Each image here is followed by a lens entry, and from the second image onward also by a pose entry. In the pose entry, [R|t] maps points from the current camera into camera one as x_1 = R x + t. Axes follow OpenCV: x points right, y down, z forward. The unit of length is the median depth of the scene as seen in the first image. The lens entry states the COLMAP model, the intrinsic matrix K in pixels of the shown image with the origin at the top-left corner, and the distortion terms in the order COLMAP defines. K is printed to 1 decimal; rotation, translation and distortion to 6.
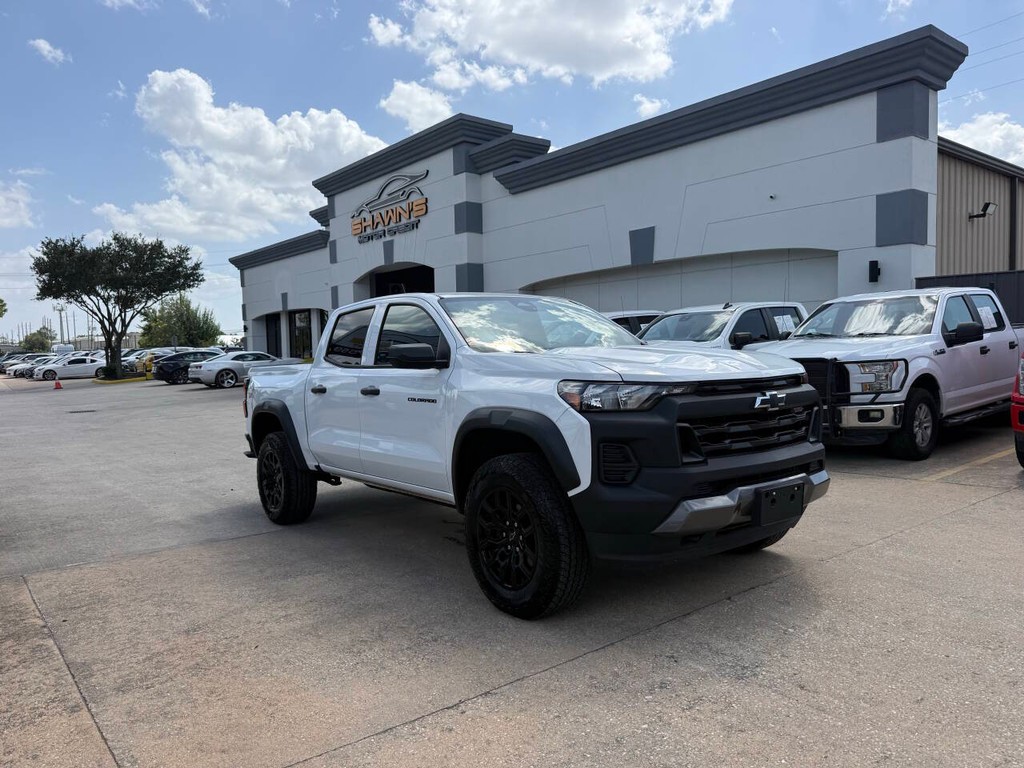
lens RADIAL K [[719.7, 0, 510.9], [0, 719.7, 379.5], [0, 0, 1]] dist [0.033221, -0.034694]
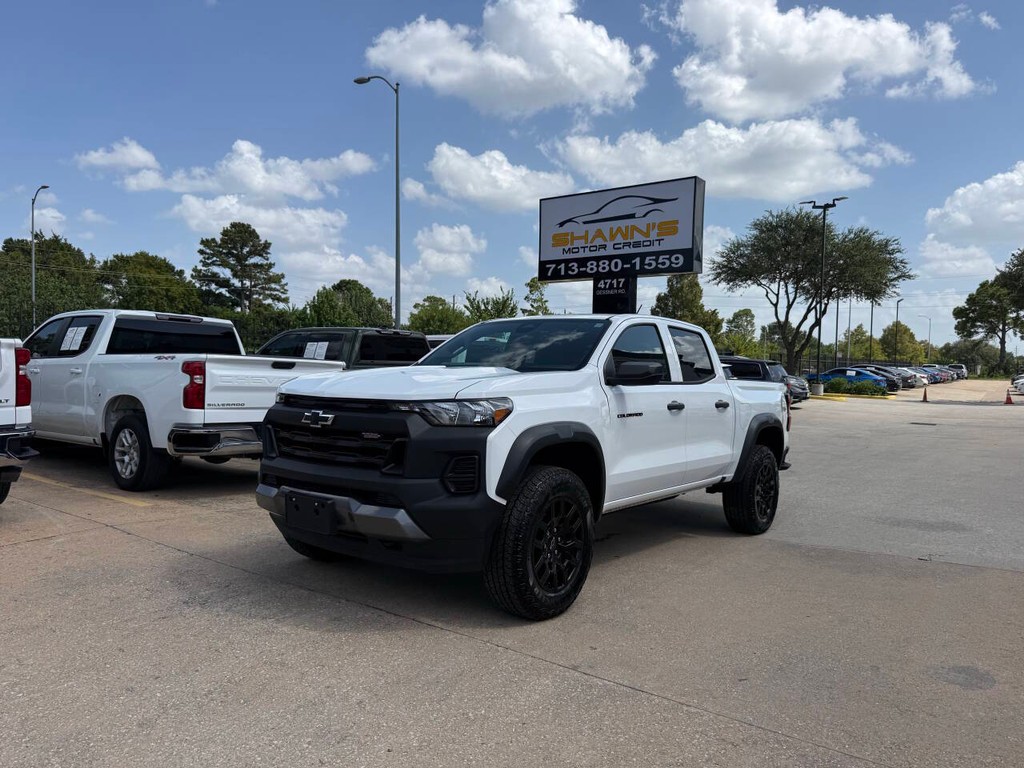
lens RADIAL K [[719.7, 0, 506.9], [0, 719.7, 397.7], [0, 0, 1]] dist [0.033221, -0.034694]
pose [[0.260767, 0.069617, -0.962888, 0.975466], [-0.062711, 0.996512, 0.055065, -0.052371], [0.963363, 0.046025, 0.264223, 0.657513]]
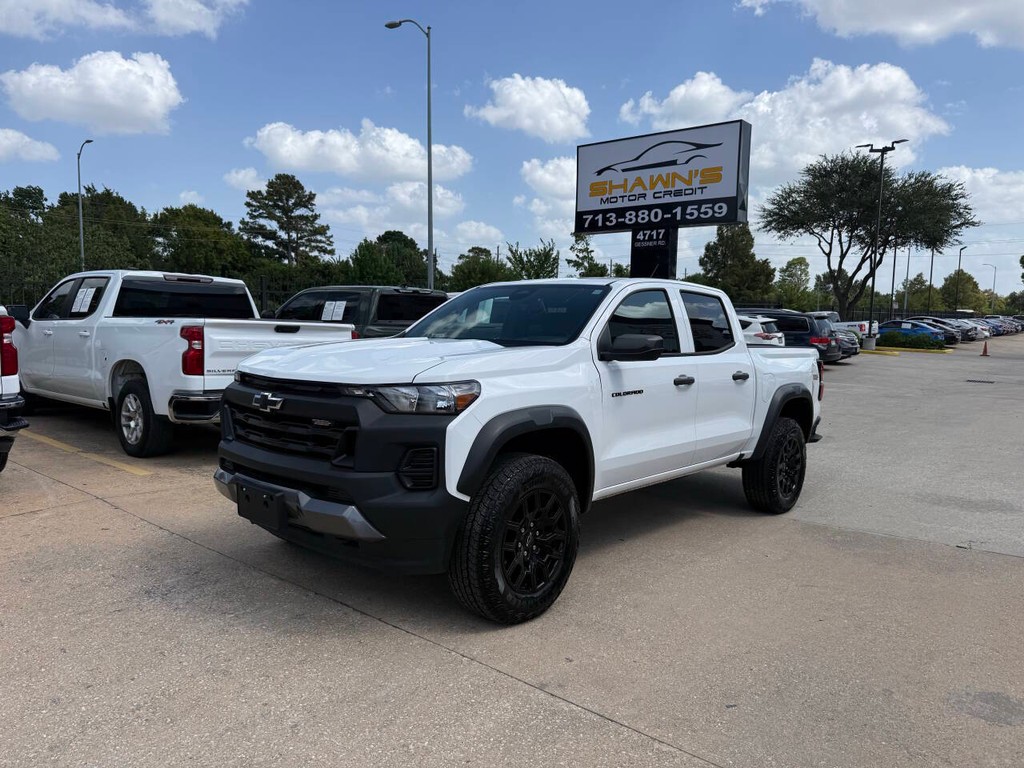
lens RADIAL K [[719.7, 0, 513.2], [0, 719.7, 385.4], [0, 0, 1]] dist [0.033221, -0.034694]
pose [[0.206251, 0.119851, -0.971131, 0.918887], [-0.060267, 0.992142, 0.109645, -0.079218], [0.976641, 0.035913, 0.211853, 0.737842]]
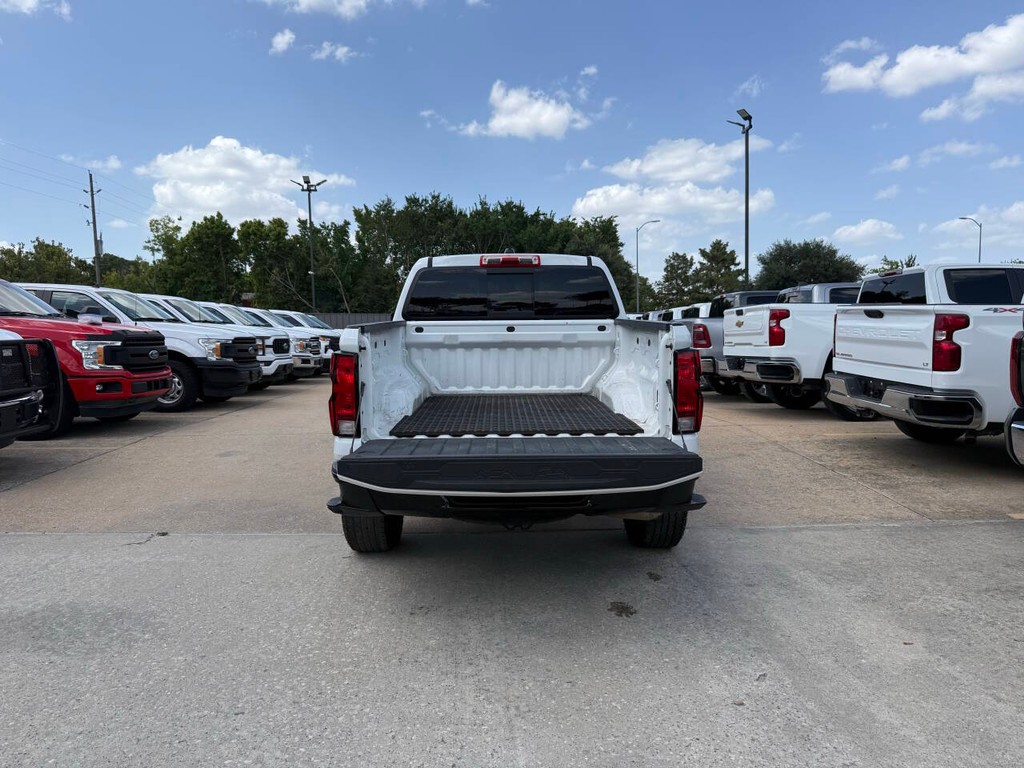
lens RADIAL K [[719.7, 0, 509.0], [0, 719.7, 393.3], [0, 0, 1]] dist [0.033221, -0.034694]
pose [[-0.802698, -0.020450, 0.596035, -0.742704], [0.052659, 0.993078, 0.104990, -0.037152], [-0.594056, 0.115662, -0.796065, 1.972559]]
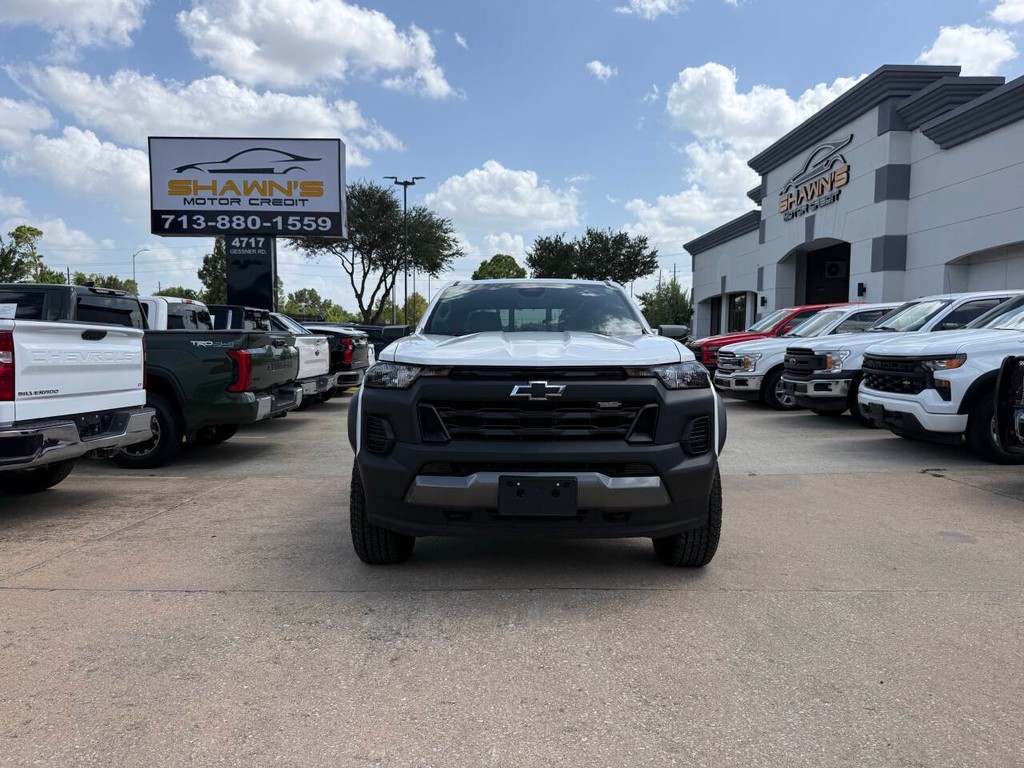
lens RADIAL K [[719.7, 0, 516.3], [0, 719.7, 386.8], [0, 0, 1]] dist [0.033221, -0.034694]
pose [[0.790125, 0.067850, -0.609178, 0.608148], [-0.047128, 0.997637, 0.049989, -0.014241], [0.611131, -0.010788, 0.791456, 0.152329]]
